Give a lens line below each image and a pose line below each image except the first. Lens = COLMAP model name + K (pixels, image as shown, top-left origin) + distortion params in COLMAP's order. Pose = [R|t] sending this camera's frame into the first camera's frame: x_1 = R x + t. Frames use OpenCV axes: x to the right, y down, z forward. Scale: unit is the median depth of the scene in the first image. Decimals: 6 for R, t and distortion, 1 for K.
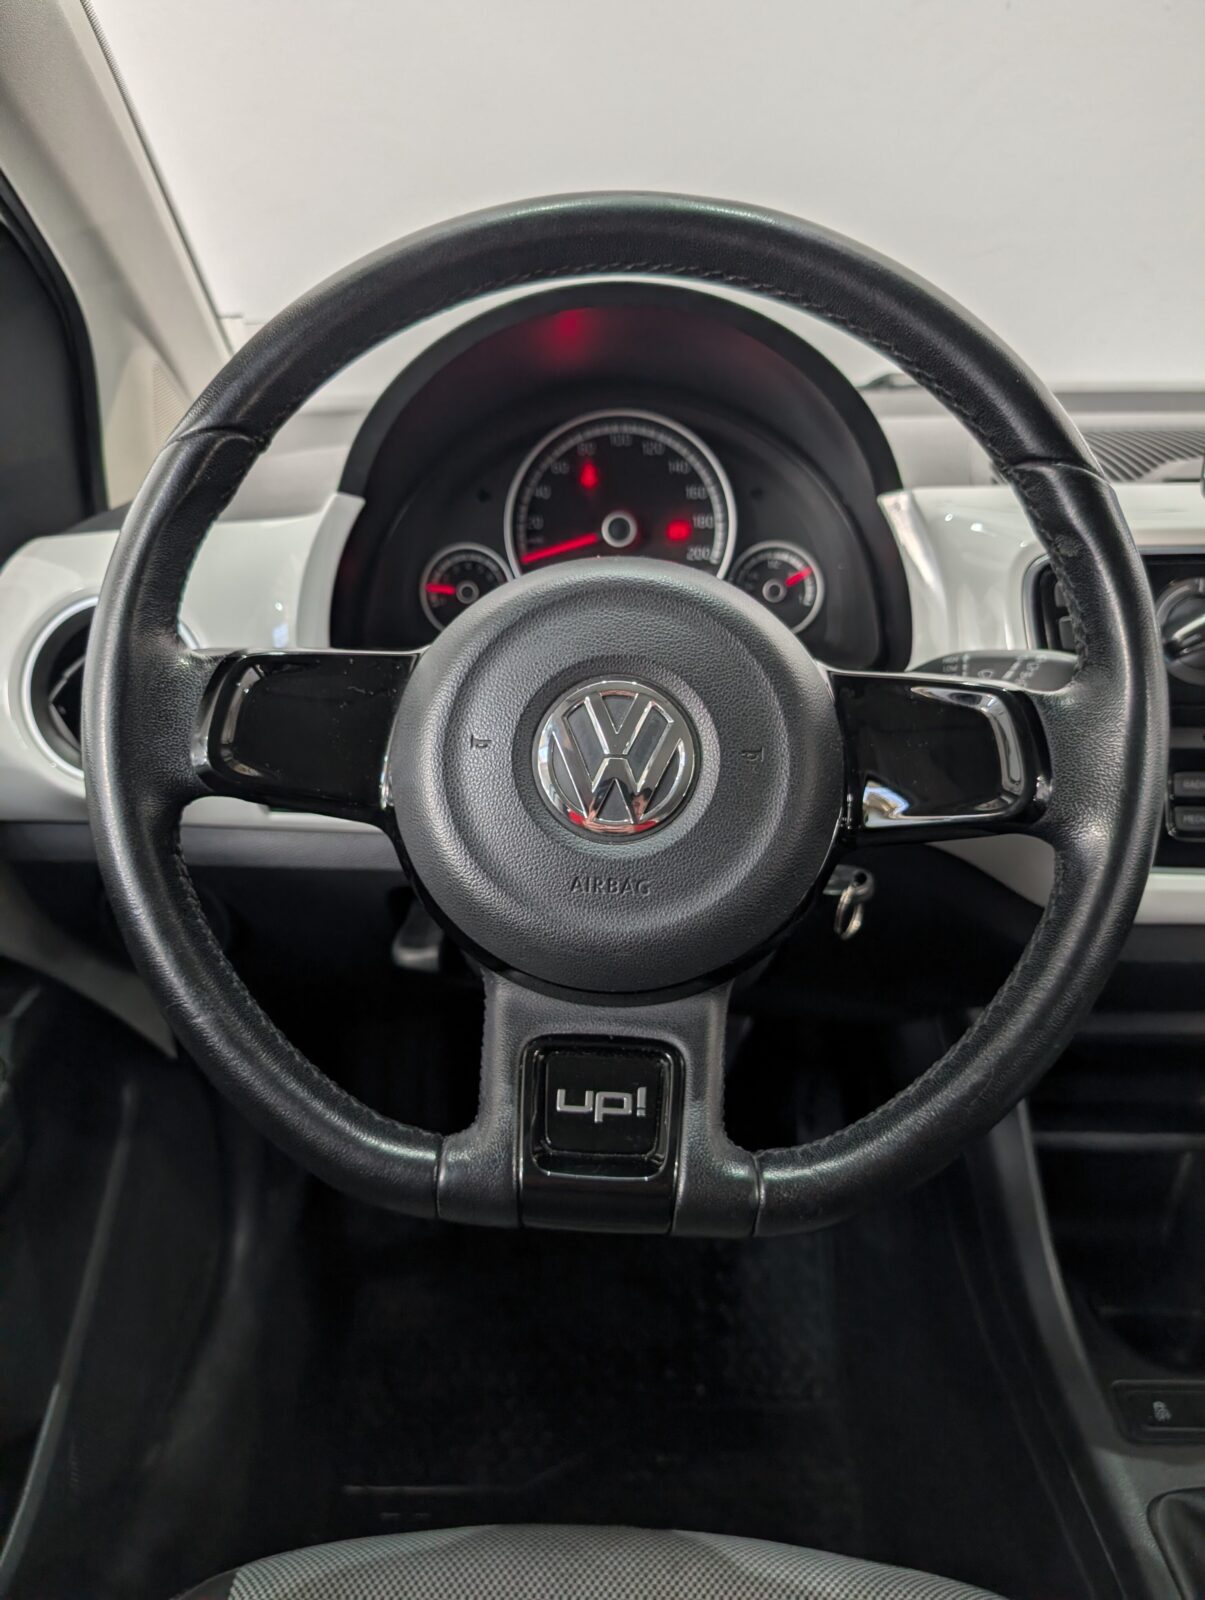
lens RADIAL K [[1167.5, 0, 576.1], [0, 1167.5, 793.9], [0, 0, 1]] dist [0.008278, -0.014579]
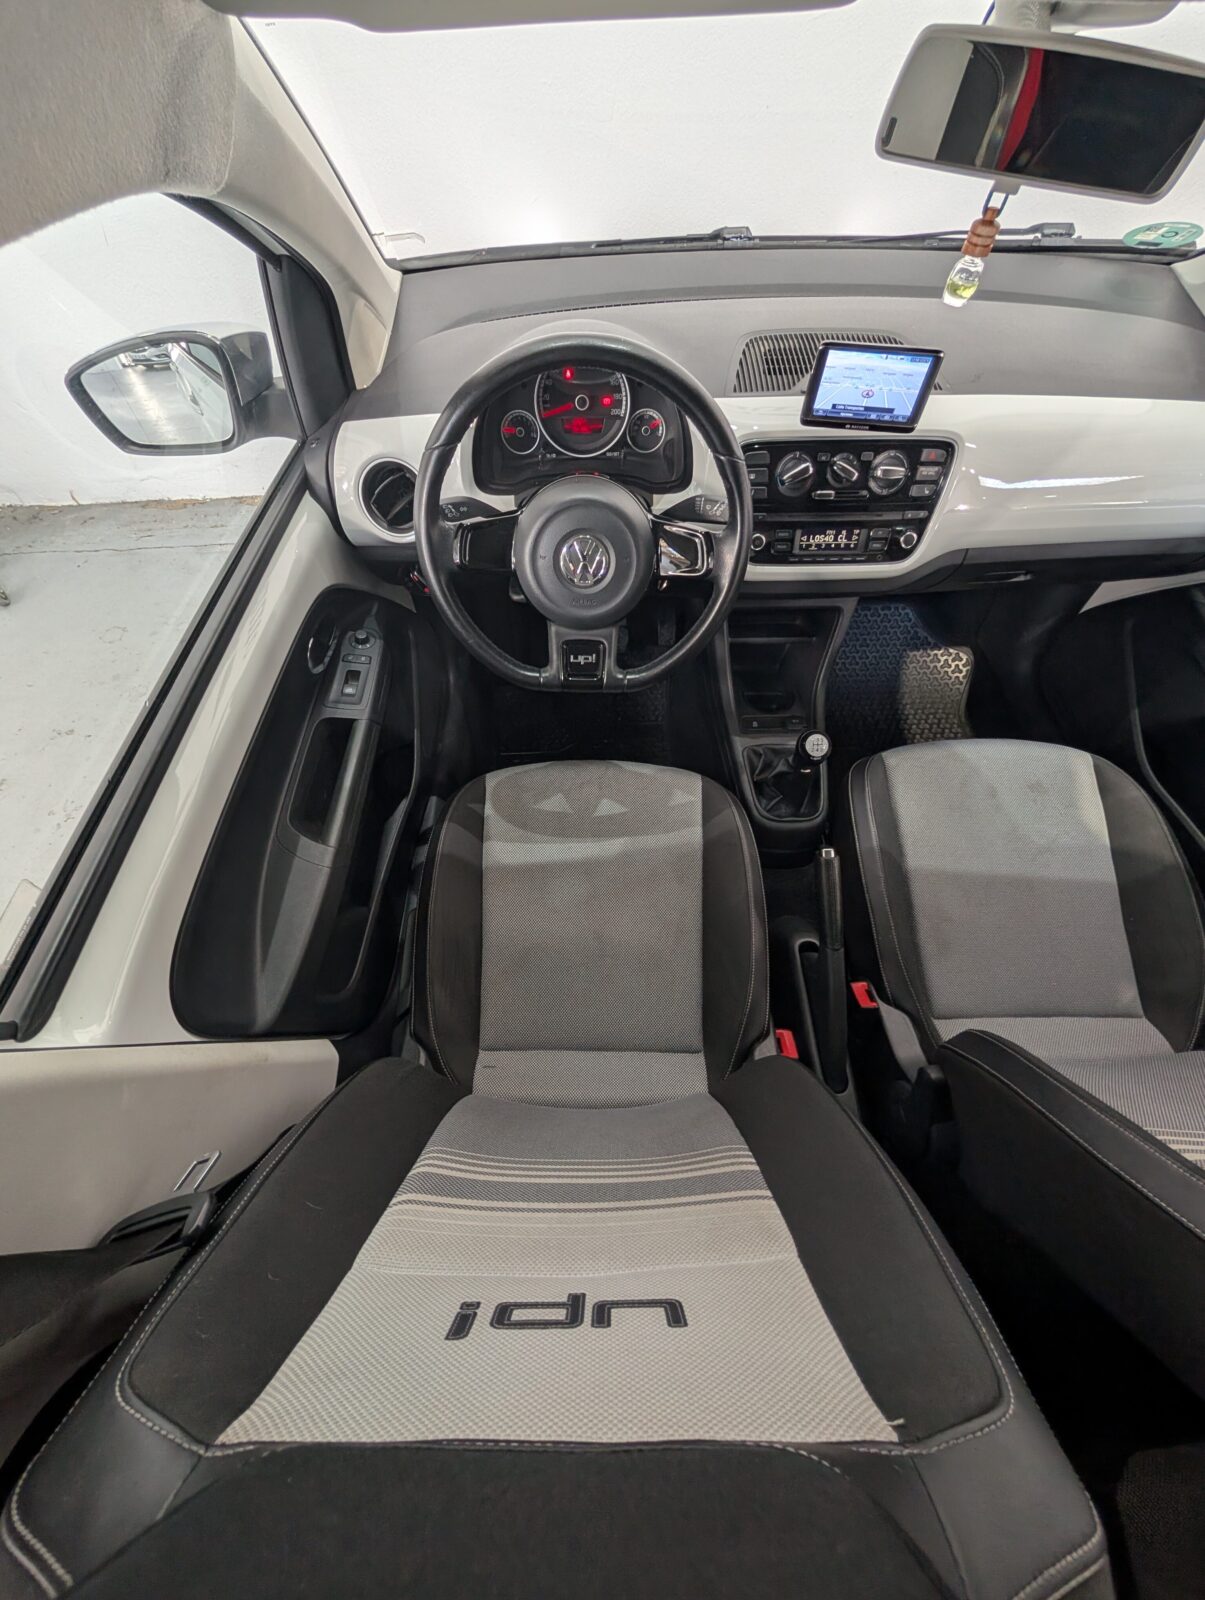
lens RADIAL K [[603.3, 0, 601.2], [0, 603.3, 795.2], [0, 0, 1]] dist [0.000337, 0.000306]
pose [[0.998325, -0.043735, 0.037876, -0.011193], [0.014432, 0.822212, 0.568998, -0.436128], [-0.056027, -0.567499, 0.821466, -0.756226]]
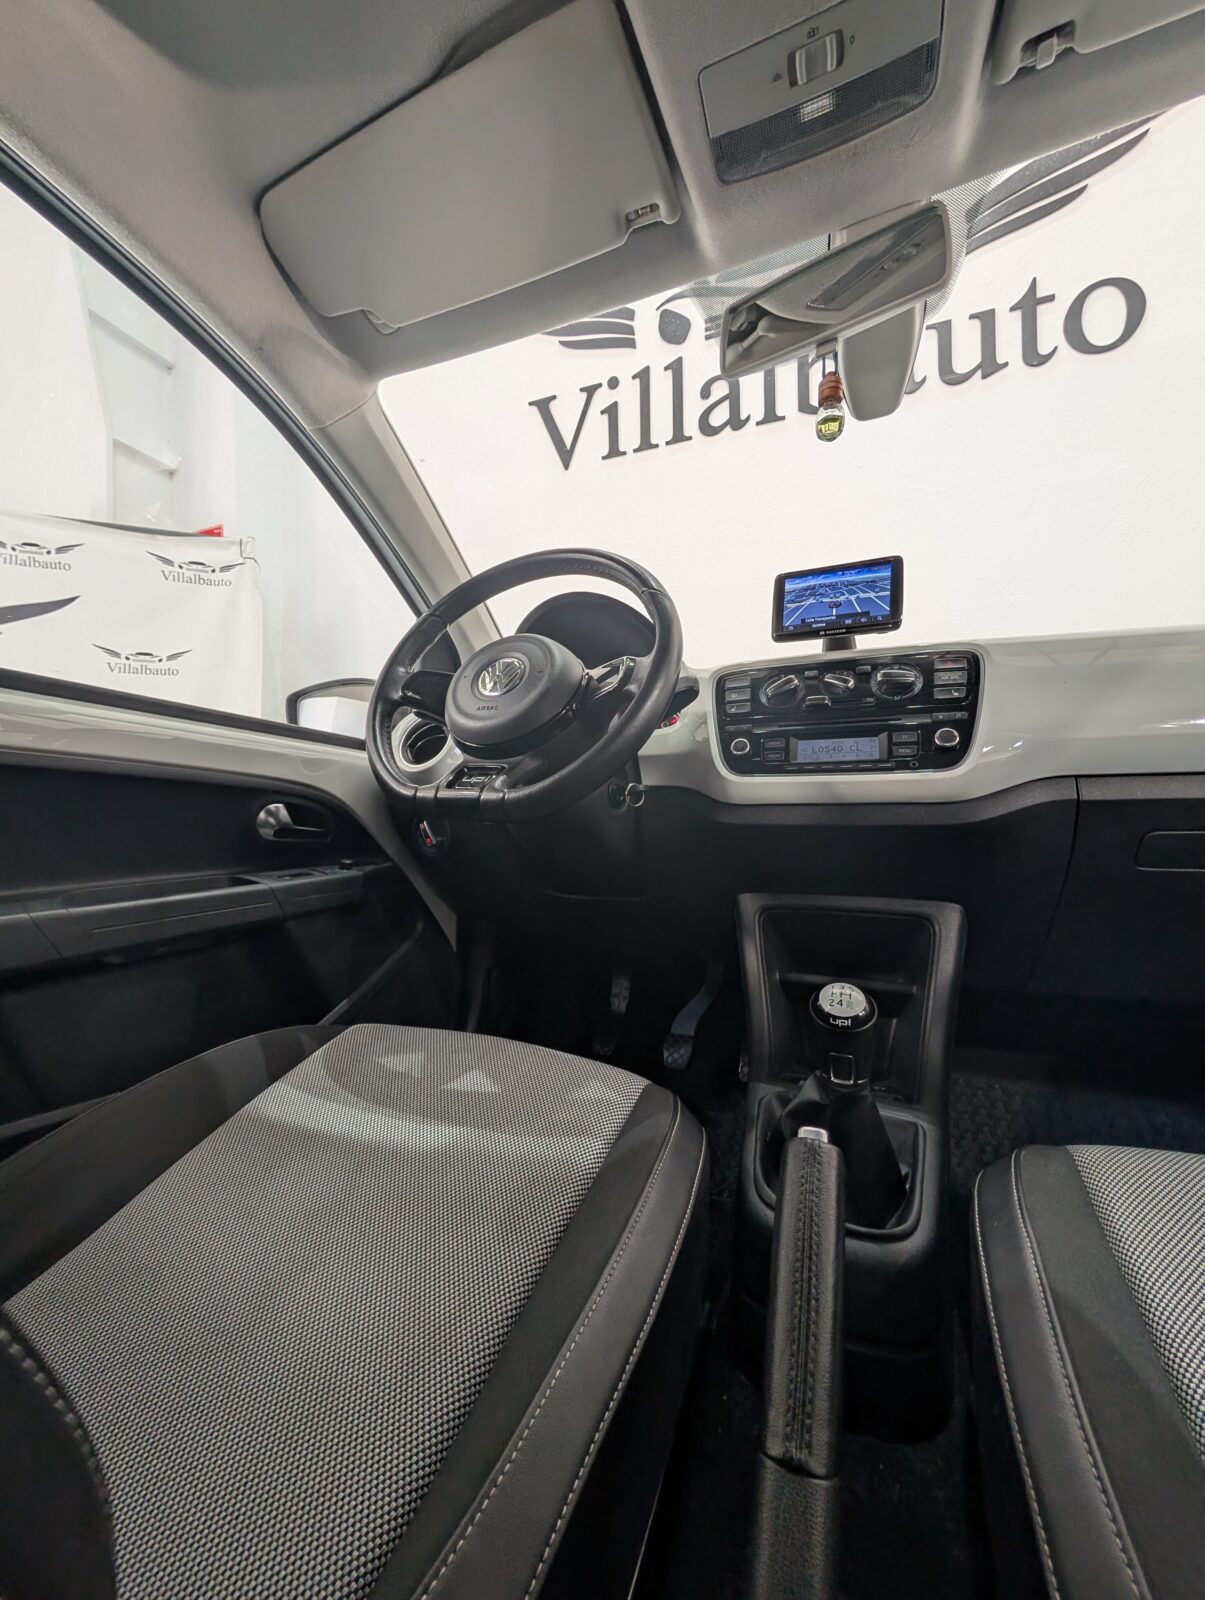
lens RADIAL K [[603.3, 0, 602.0], [0, 603.3, 802.2], [0, 0, 1]] dist [0.000337, 0.000306]
pose [[0.934061, 0.004124, -0.357090, 0.835144], [-0.150001, 0.911977, -0.381834, 0.821830], [0.324083, 0.410220, 0.852461, -0.172661]]
